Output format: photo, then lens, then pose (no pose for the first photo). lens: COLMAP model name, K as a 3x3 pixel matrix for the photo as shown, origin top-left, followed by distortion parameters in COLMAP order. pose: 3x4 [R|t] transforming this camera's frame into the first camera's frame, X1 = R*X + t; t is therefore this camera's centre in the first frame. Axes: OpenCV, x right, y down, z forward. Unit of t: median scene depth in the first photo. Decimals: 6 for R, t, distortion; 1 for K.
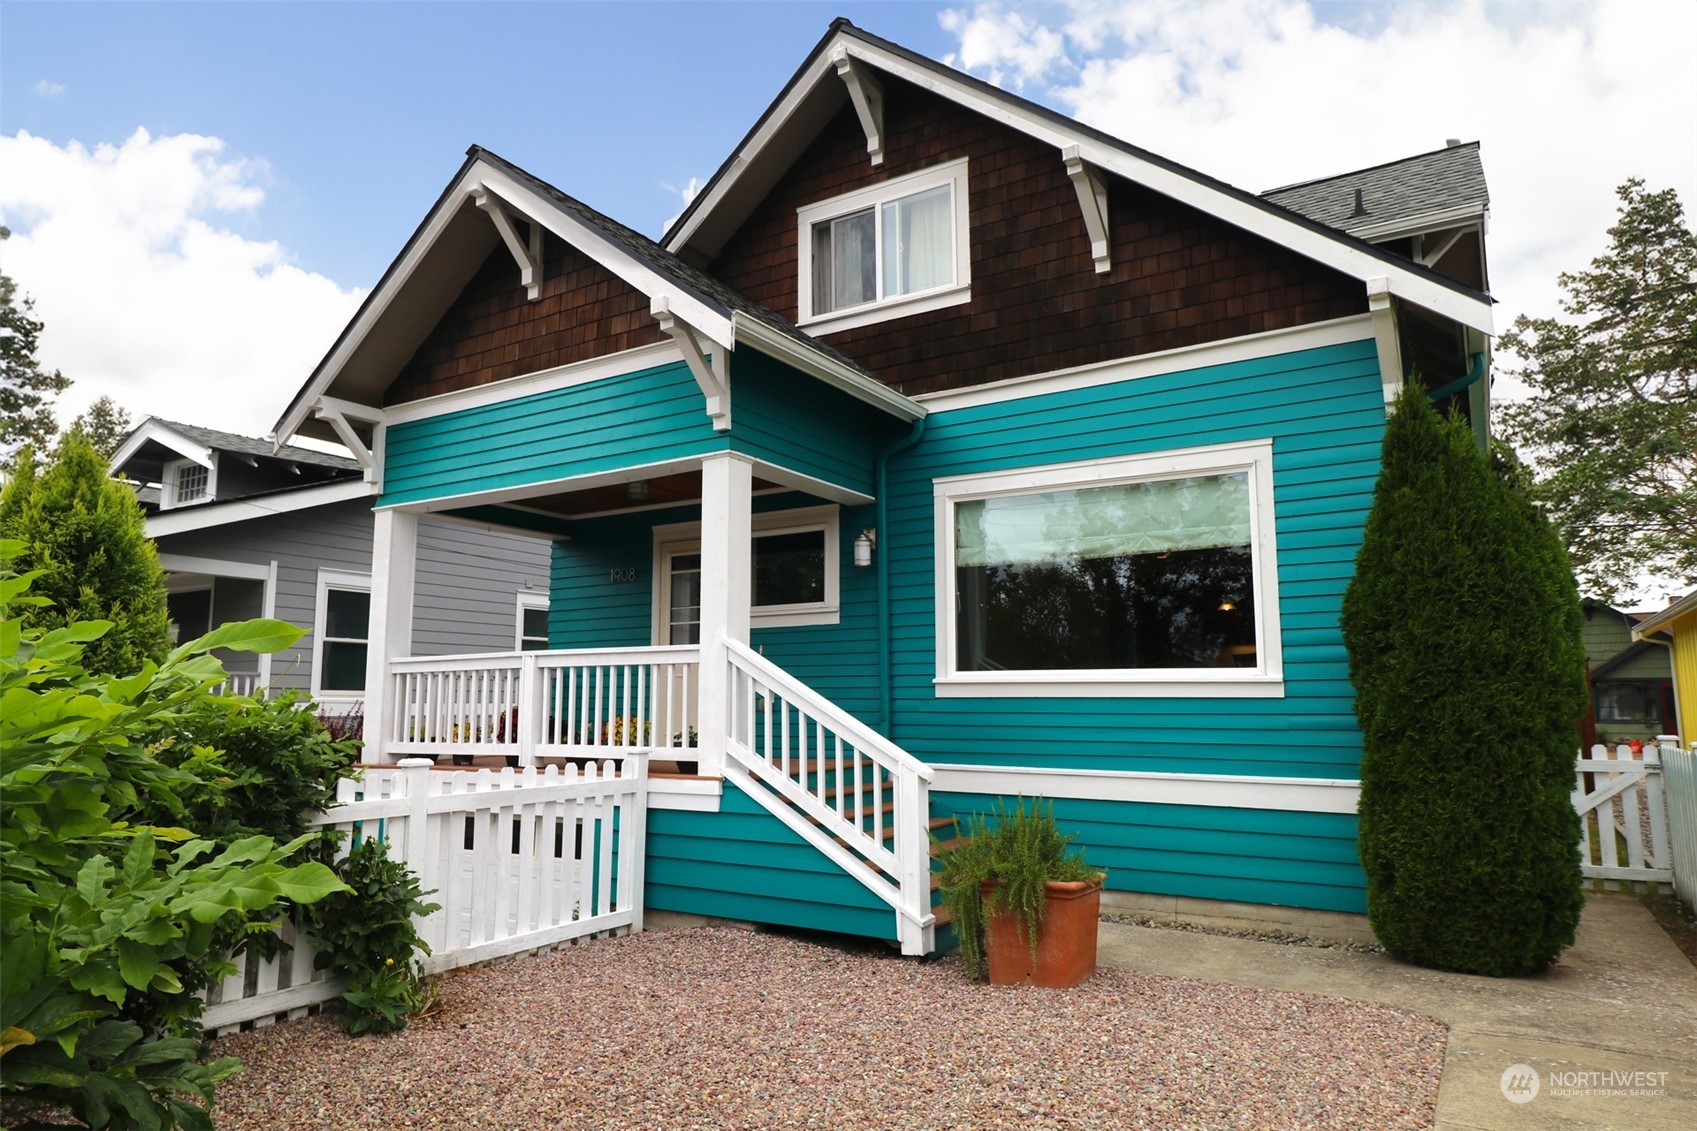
lens RADIAL K [[1070.3, 0, 840.0], [0, 1070.3, 565.6], [0, 0, 1]] dist [-0.004659, -0.006426]
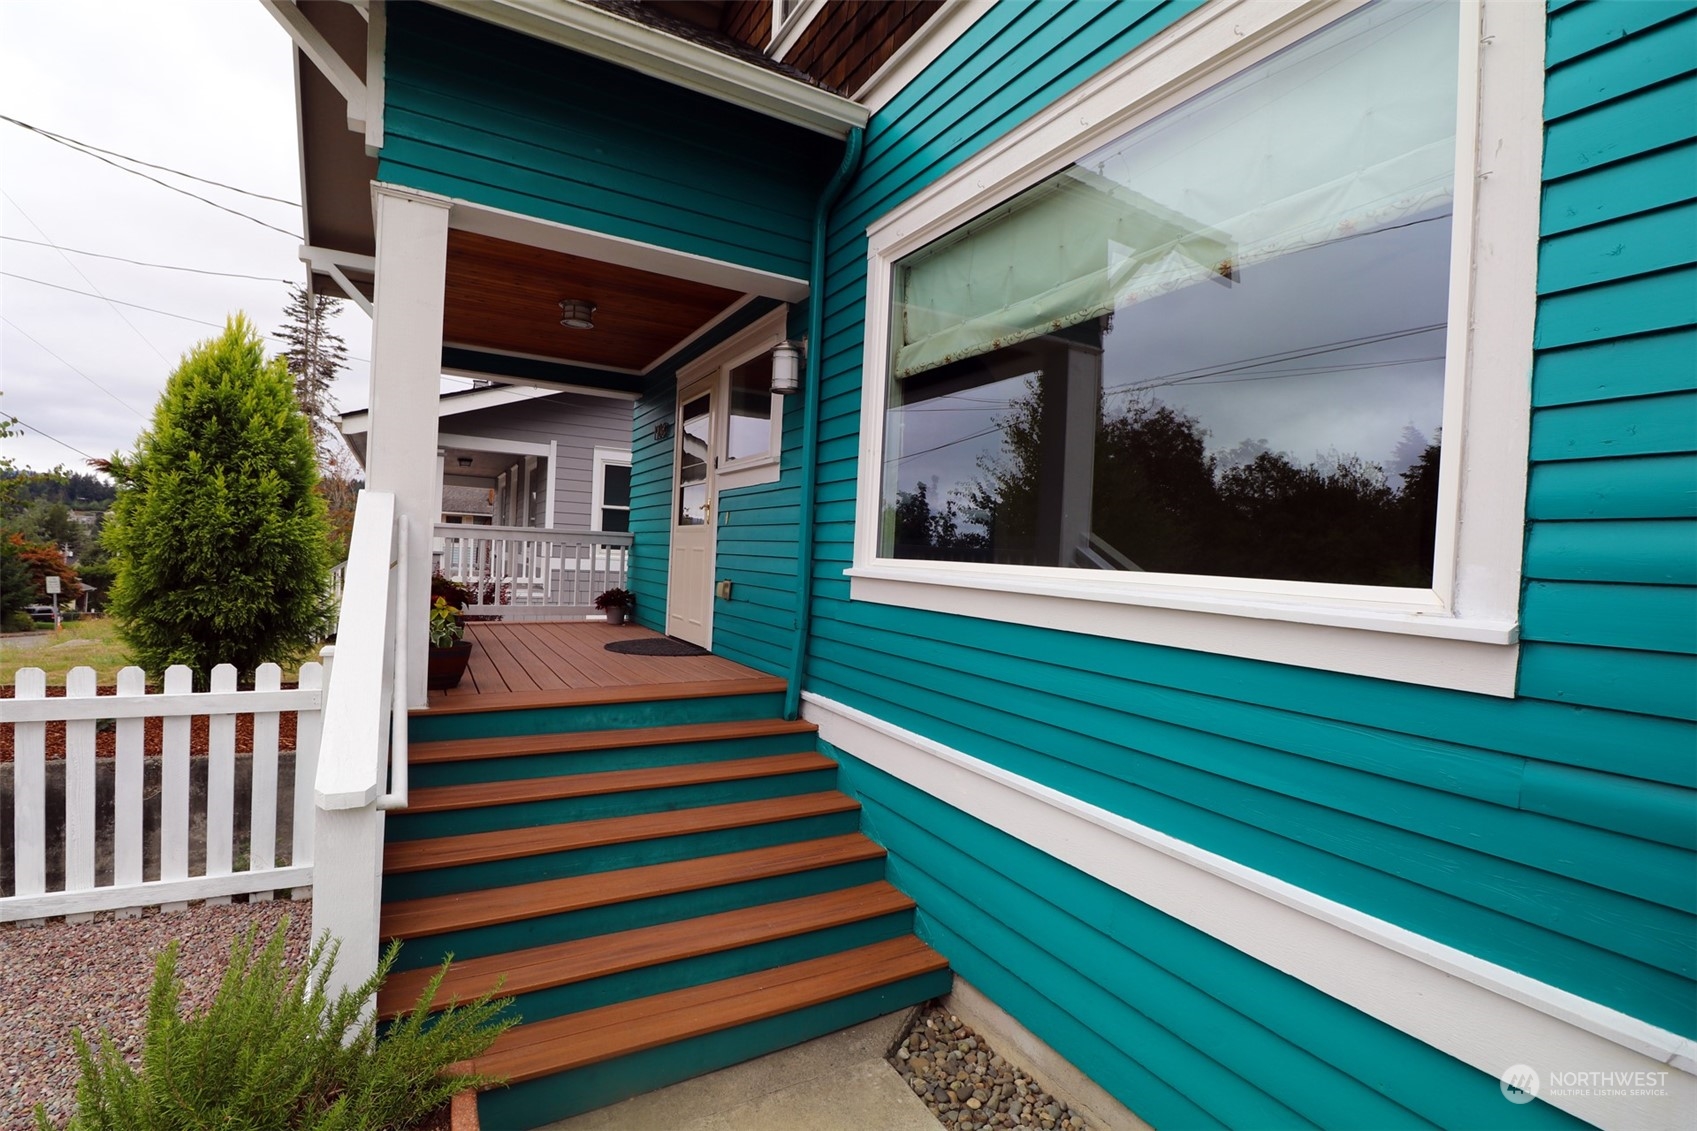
lens RADIAL K [[786.0, 0, 841.9], [0, 786.0, 571.3], [0, 0, 1]] dist [-0.013233, -0.005391]
pose [[0.870297, 0.051135, -0.489866, 0.314587], [0.015735, 0.991202, 0.131422, 0.051339], [0.492276, -0.122084, 0.861835, 0.643597]]
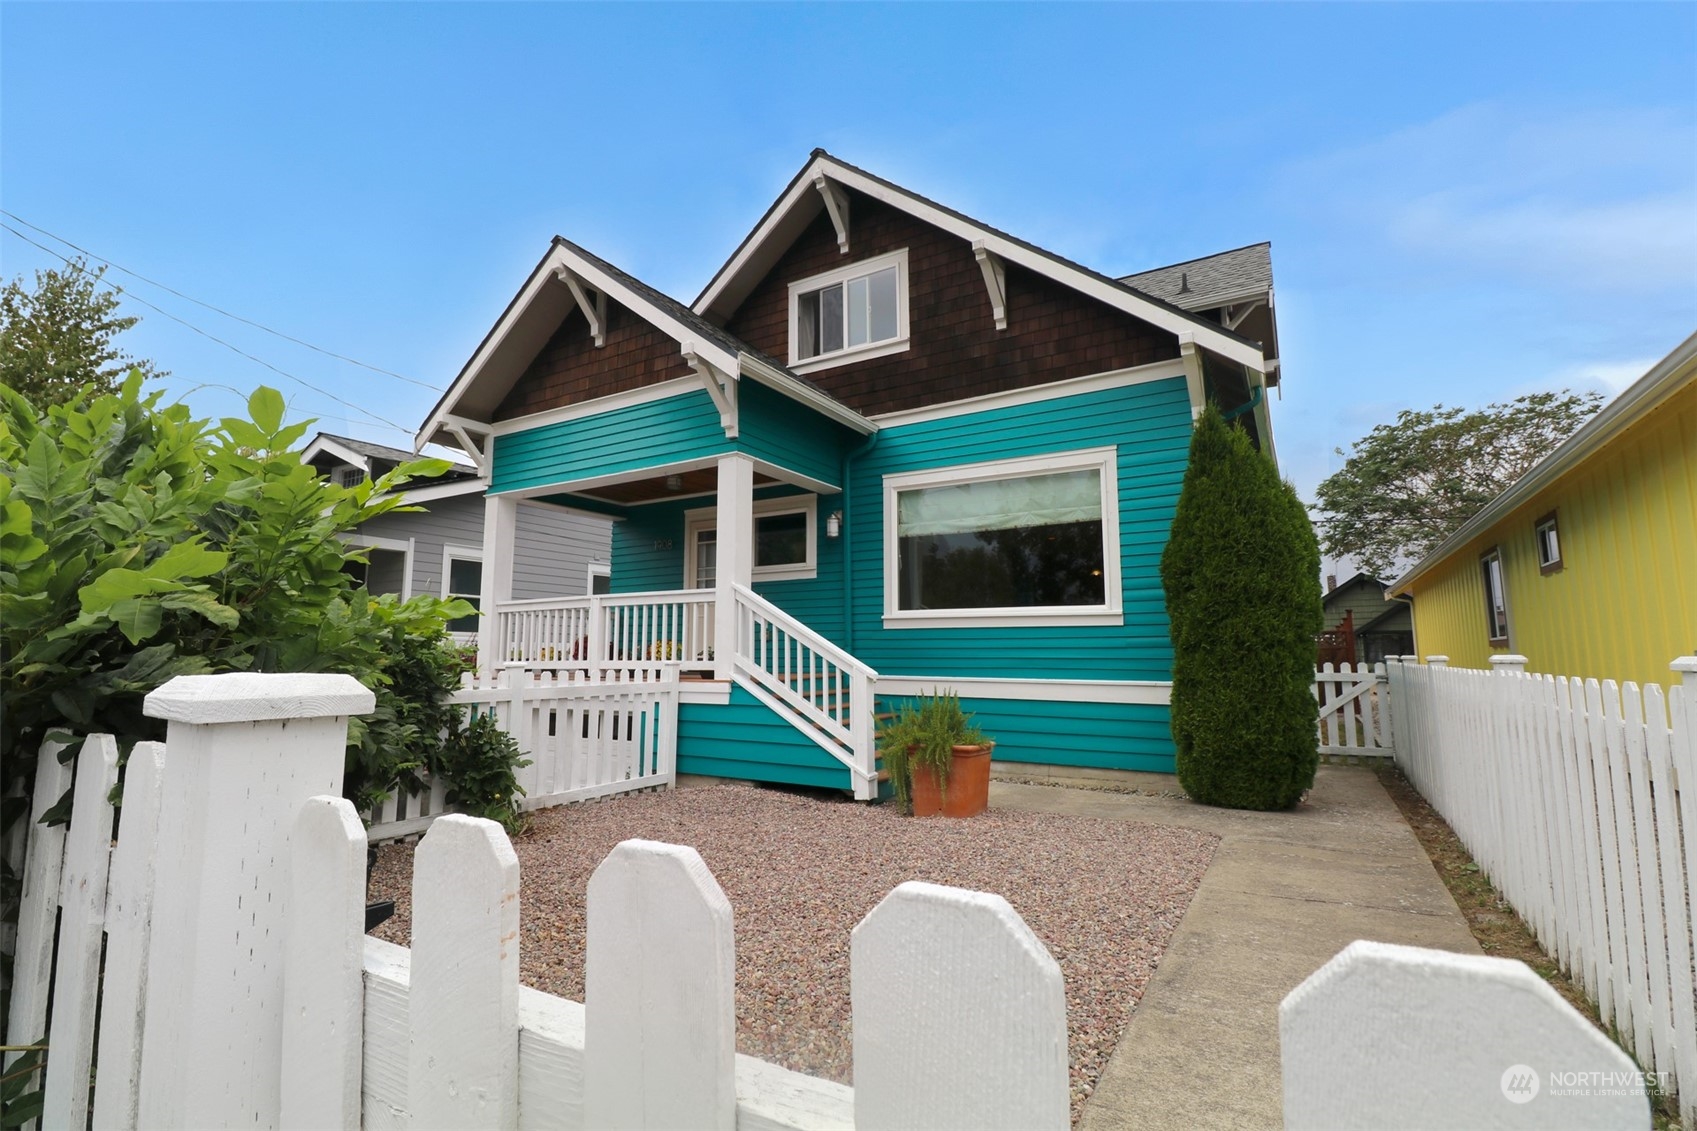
lens RADIAL K [[786.0, 0, 841.7], [0, 786.0, 558.1], [0, 0, 1]] dist [-0.013233, -0.005391]
pose [[0.999841, 0.002403, 0.017684, 0.015614], [-0.002511, 0.999978, 0.006100, 0.024037], [-0.017669, -0.006143, 0.999825, -0.041304]]
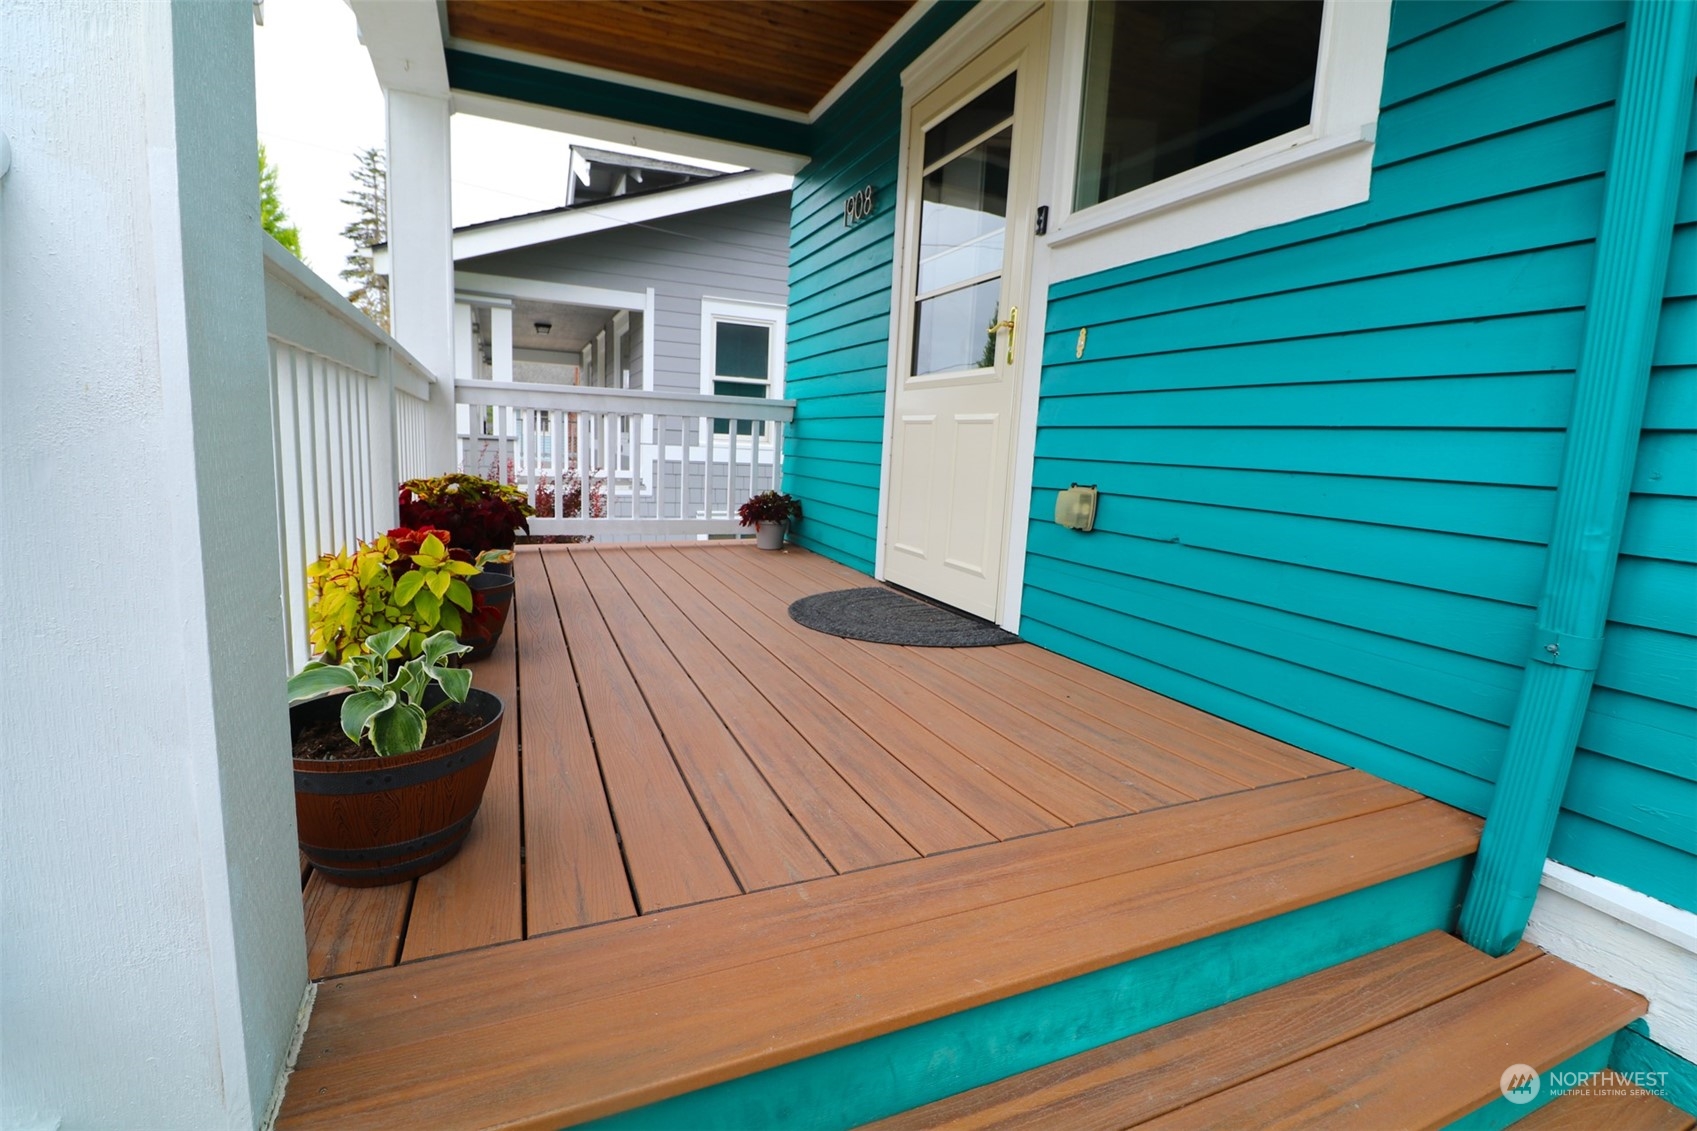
lens RADIAL K [[786.0, 0, 840.3], [0, 786.0, 567.6], [0, 0, 1]] dist [-0.013233, -0.005391]
pose [[0.814091, 0.129800, -0.566045, 0.013339], [0.026820, 0.965258, 0.259918, 0.093909], [0.580117, -0.226778, 0.782327, 0.870036]]
